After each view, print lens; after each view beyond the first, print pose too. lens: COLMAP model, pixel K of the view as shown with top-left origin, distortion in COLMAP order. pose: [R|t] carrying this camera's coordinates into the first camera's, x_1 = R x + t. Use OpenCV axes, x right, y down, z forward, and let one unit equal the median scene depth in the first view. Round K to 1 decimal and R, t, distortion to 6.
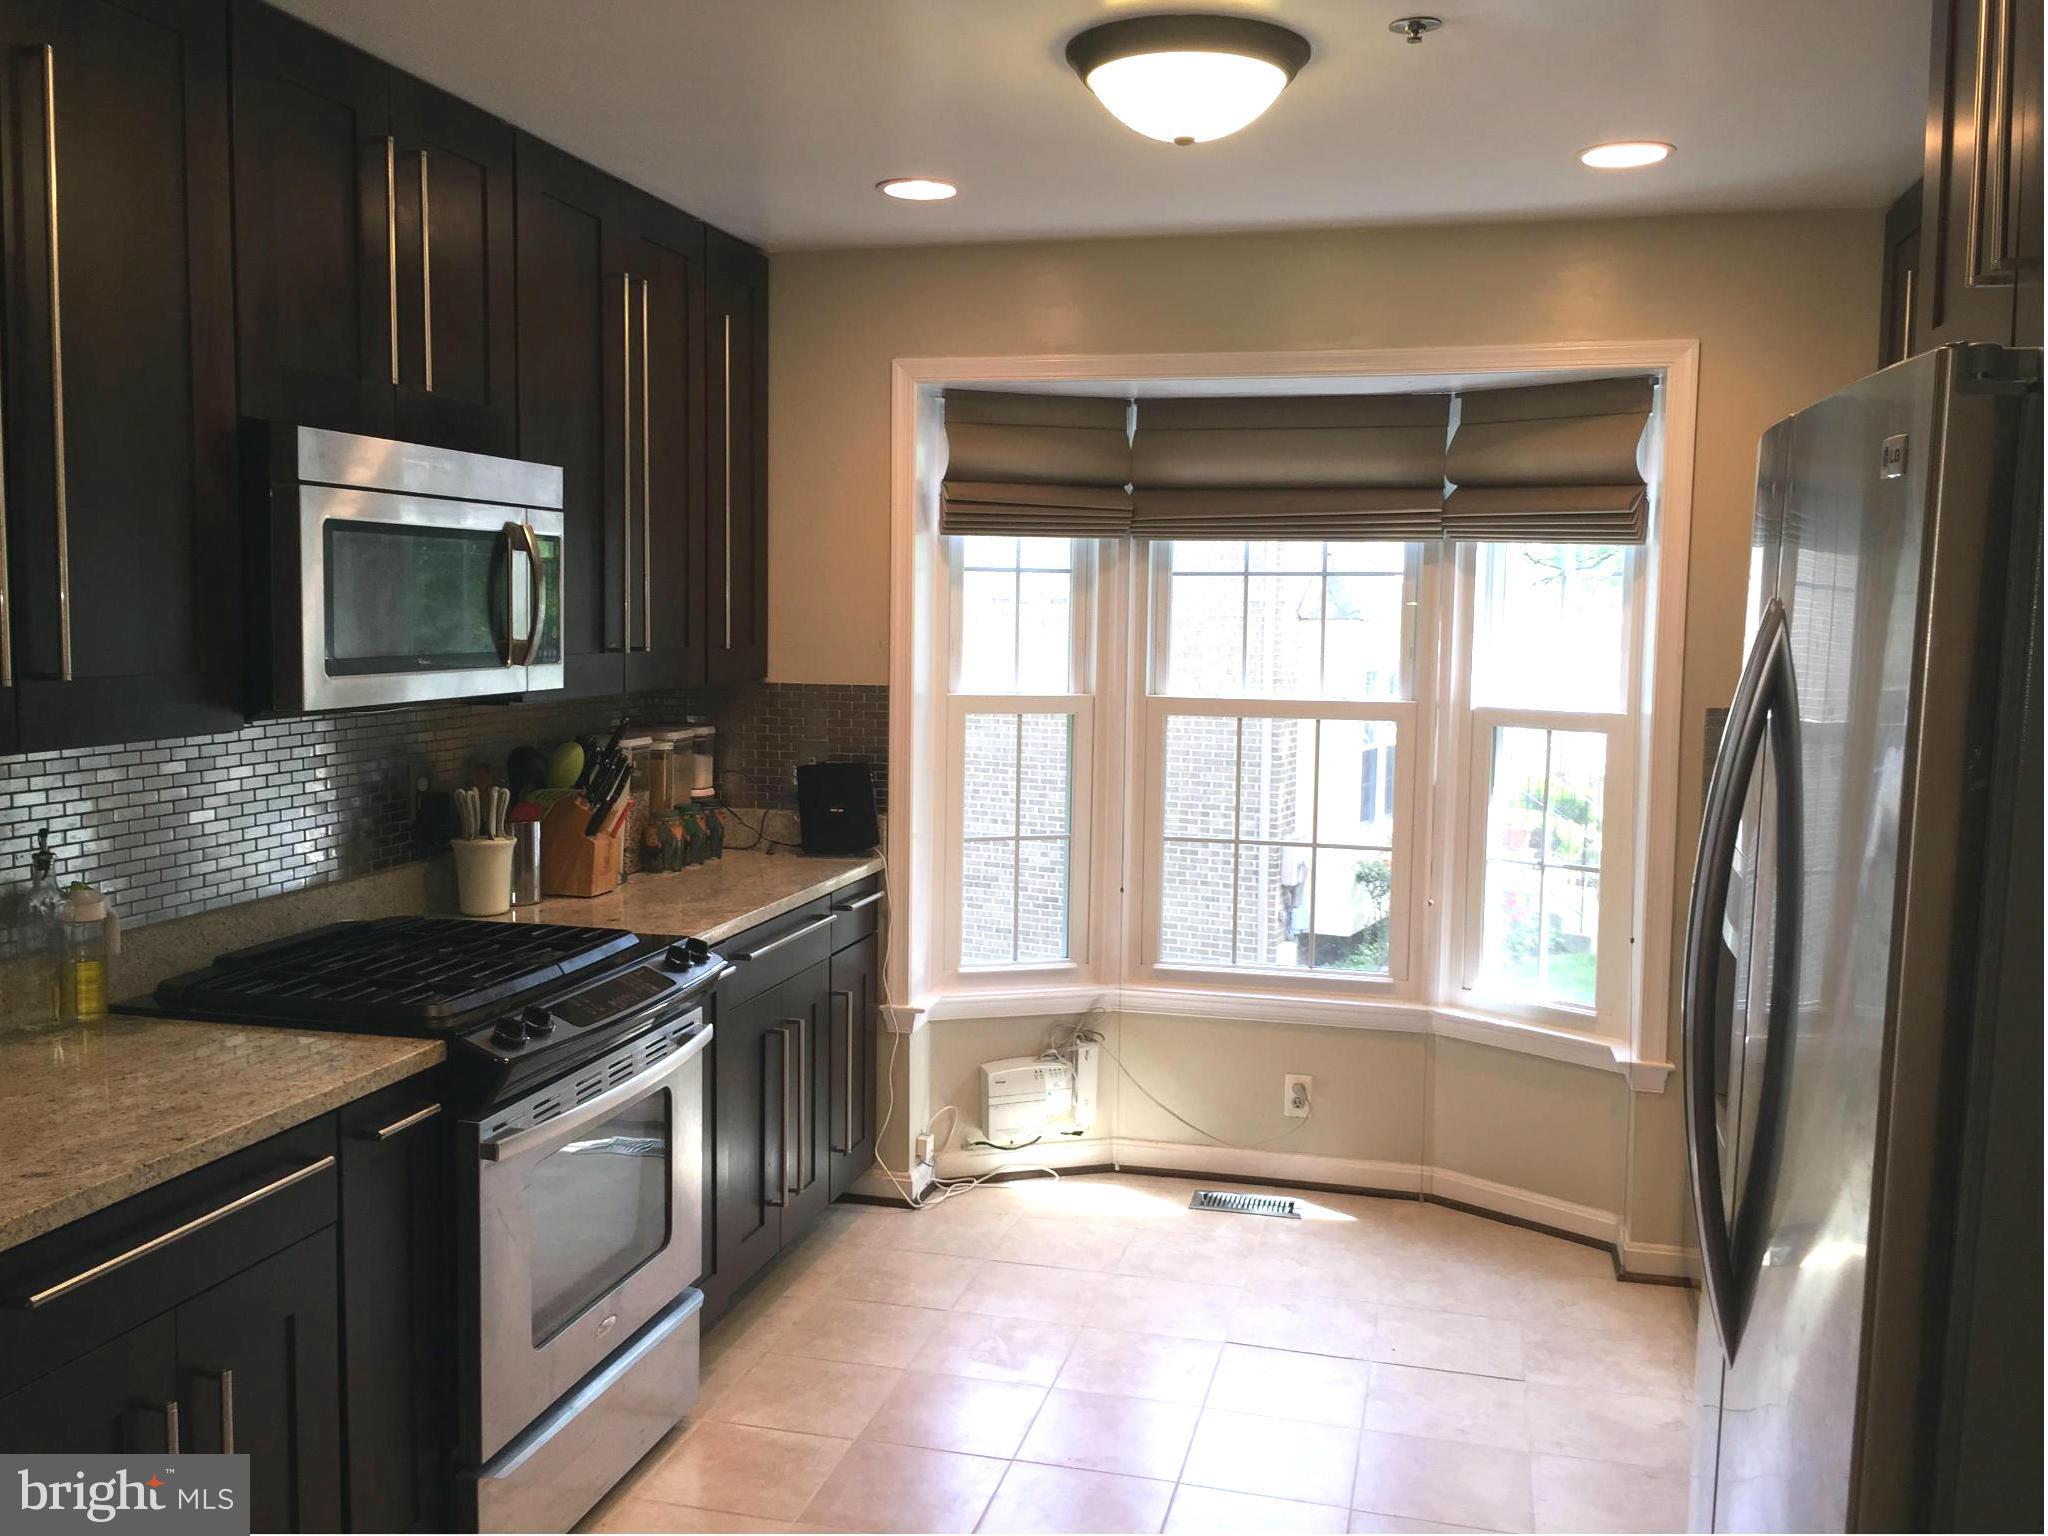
lens RADIAL K [[1726.4, 0, 1023.9], [0, 1726.4, 722.3], [0, 0, 1]] dist [0.029133, 0.000833]
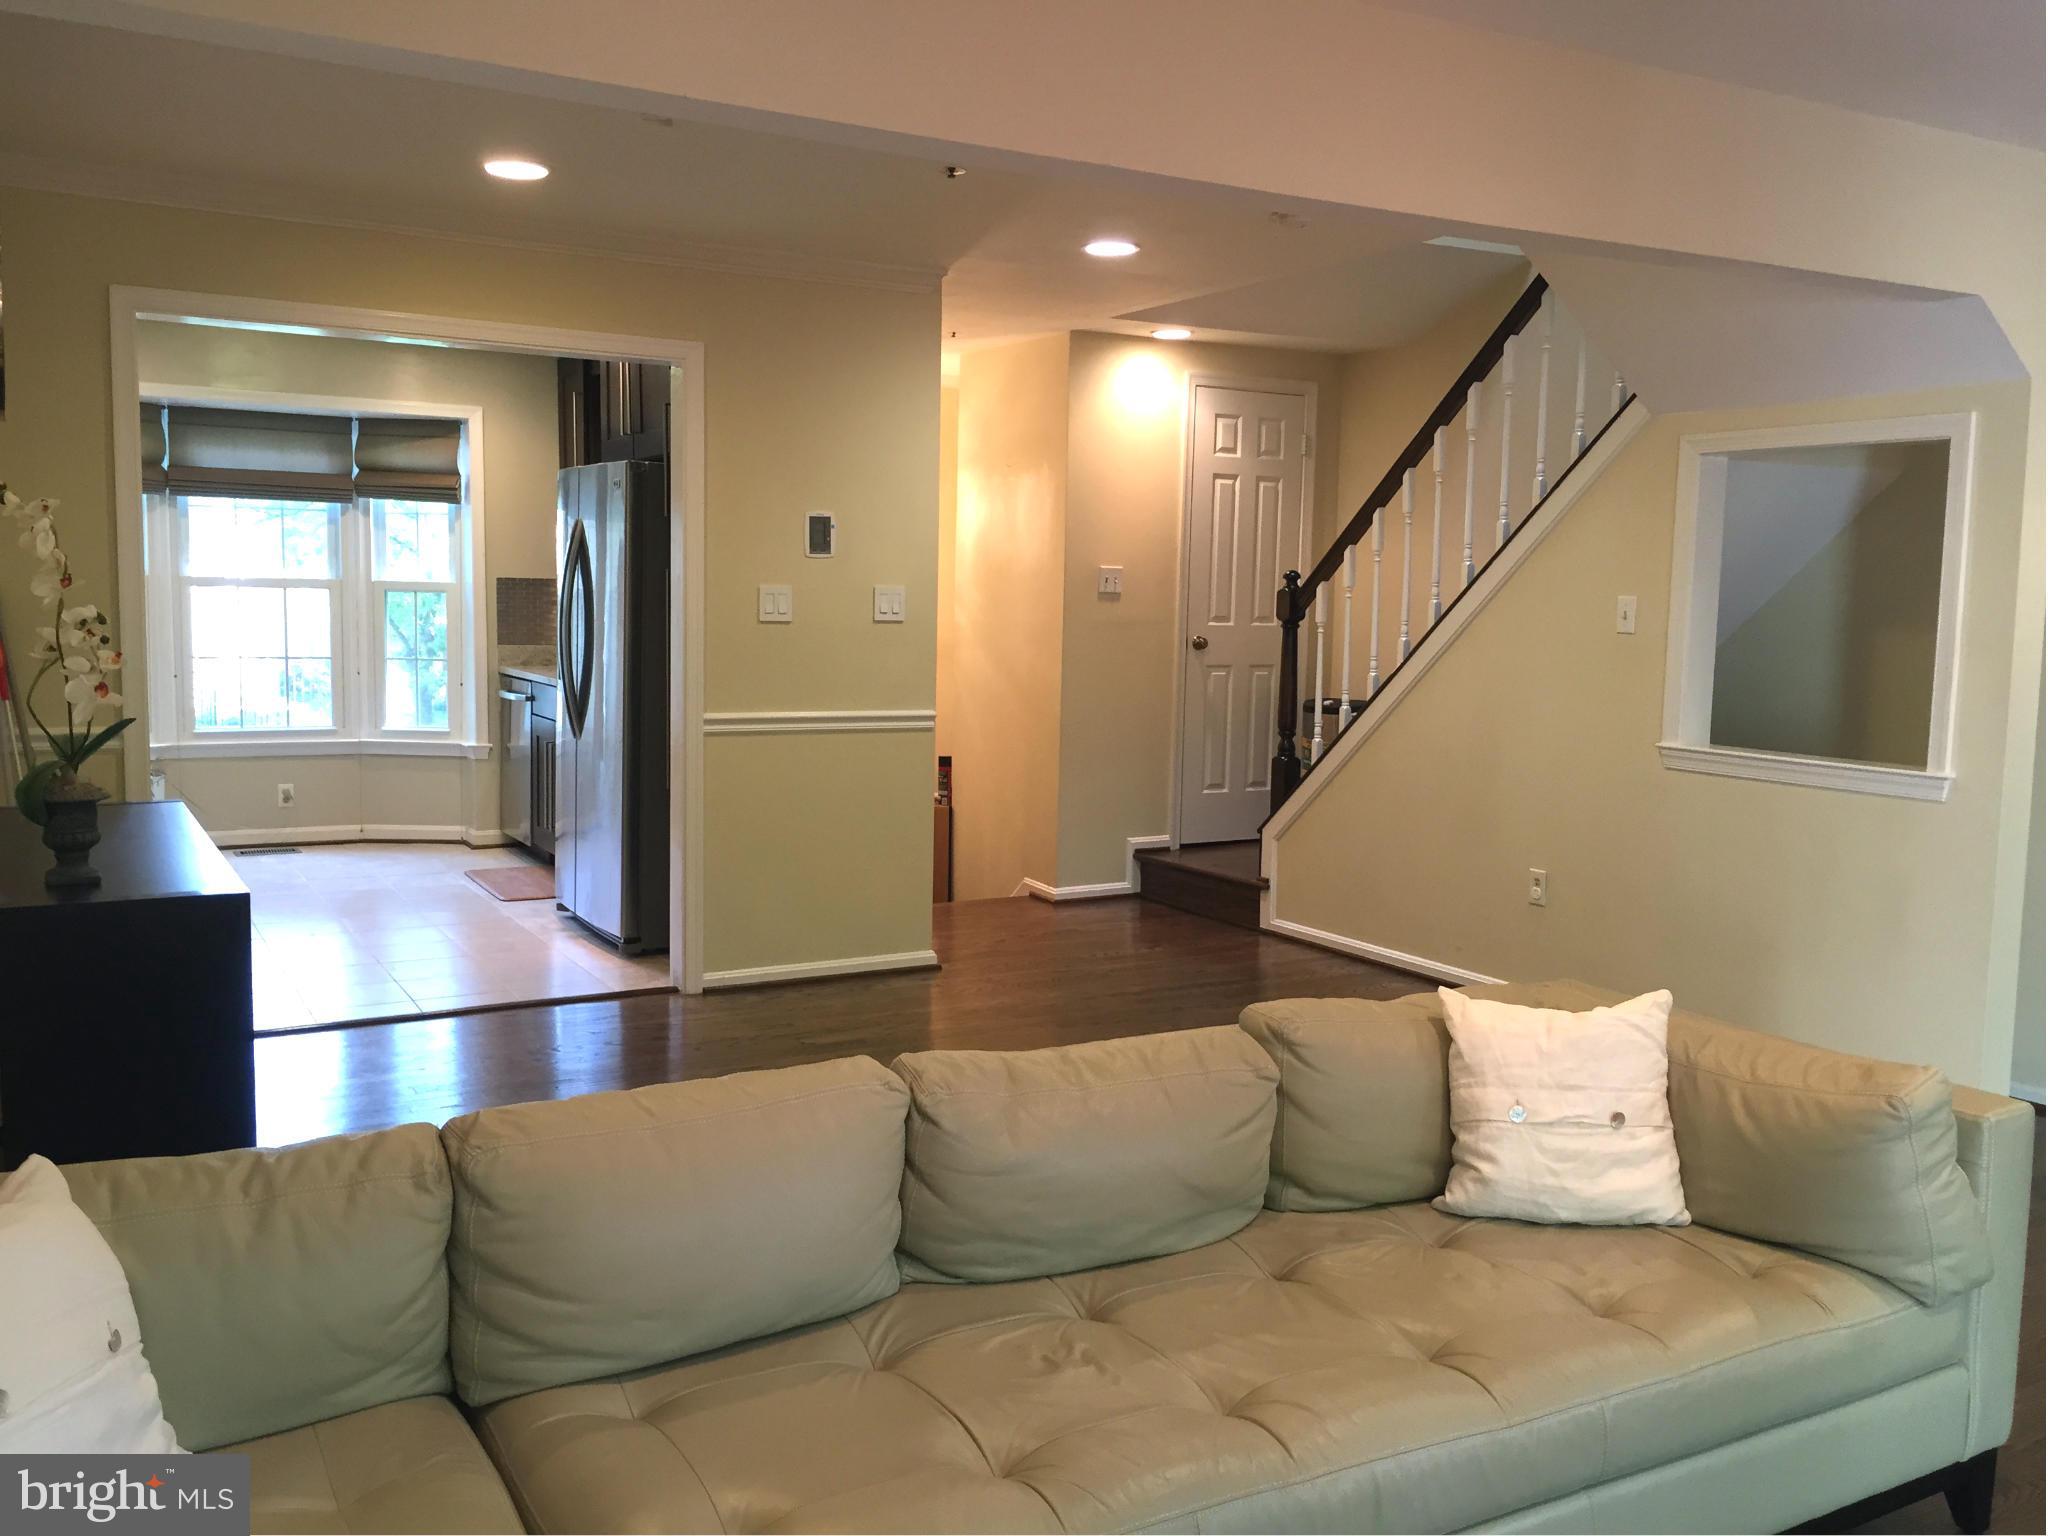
lens RADIAL K [[1761.4, 0, 1024.0], [0, 1761.4, 768.0], [0, 0, 1]] dist [0.029747, -0.000825]
pose [[0.718704, -0.062755, 0.692479, -0.695958], [0.031228, 0.997827, 0.058016, 0.121363], [-0.694615, -0.020072, 0.719102, -1.081157]]
